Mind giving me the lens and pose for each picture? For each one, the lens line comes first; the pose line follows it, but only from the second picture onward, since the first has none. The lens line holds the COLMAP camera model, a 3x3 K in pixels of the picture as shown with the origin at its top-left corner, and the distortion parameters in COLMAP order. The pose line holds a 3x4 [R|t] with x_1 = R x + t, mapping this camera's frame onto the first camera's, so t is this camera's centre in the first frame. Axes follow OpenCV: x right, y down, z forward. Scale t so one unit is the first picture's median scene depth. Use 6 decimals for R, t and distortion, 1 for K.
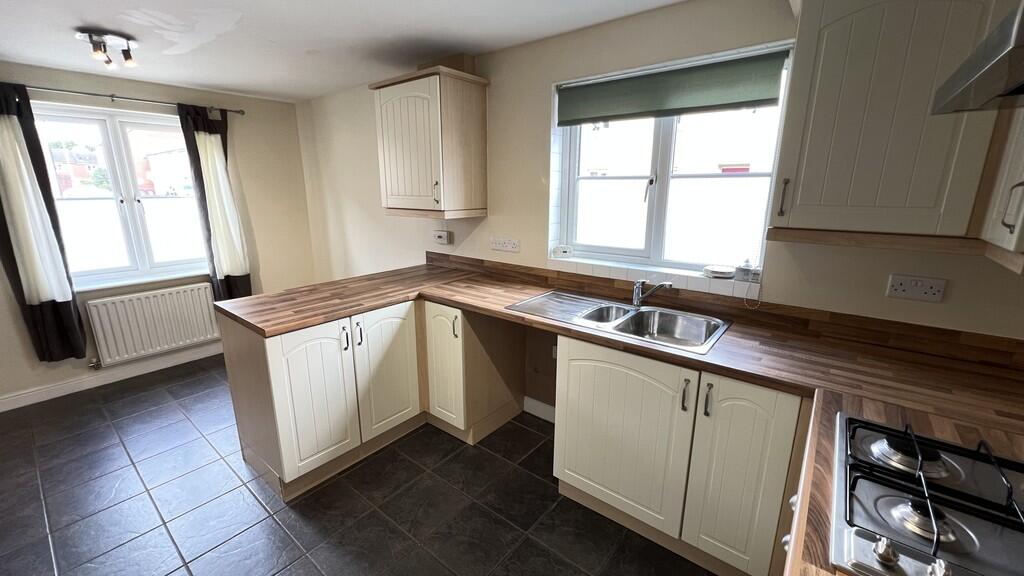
lens RADIAL K [[413.3, 0, 512.2], [0, 413.3, 287.9], [0, 0, 1]] dist [-0.000223, -0.000393]
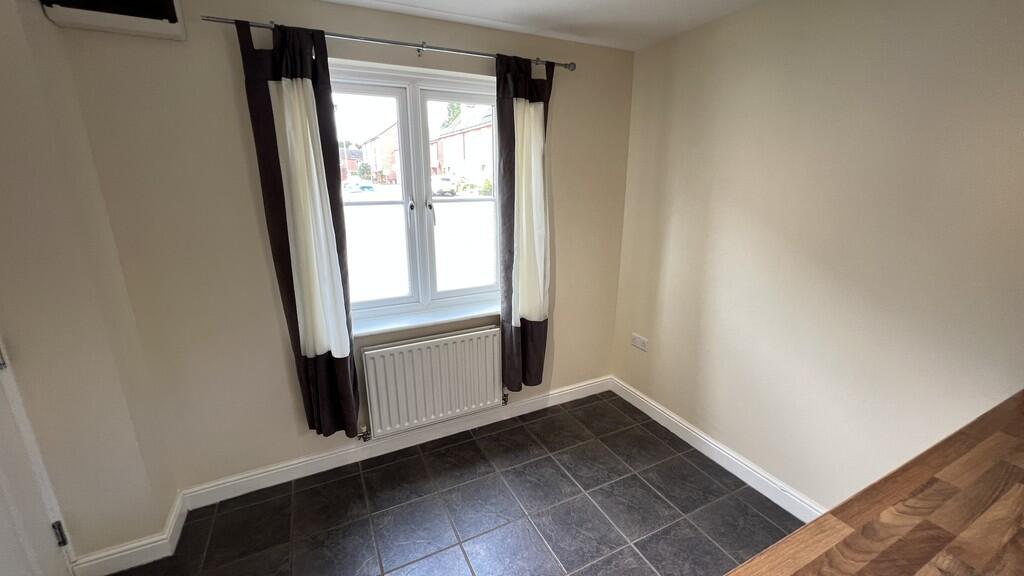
lens RADIAL K [[413.3, 0, 509.2], [0, 413.3, 287.2], [0, 0, 1]] dist [-0.000223, -0.000393]
pose [[0.906545, 0.108448, -0.407939, -0.486741], [-0.099181, 0.994102, 0.043871, -0.119256], [0.410291, 0.000689, 0.911955, 0.422058]]
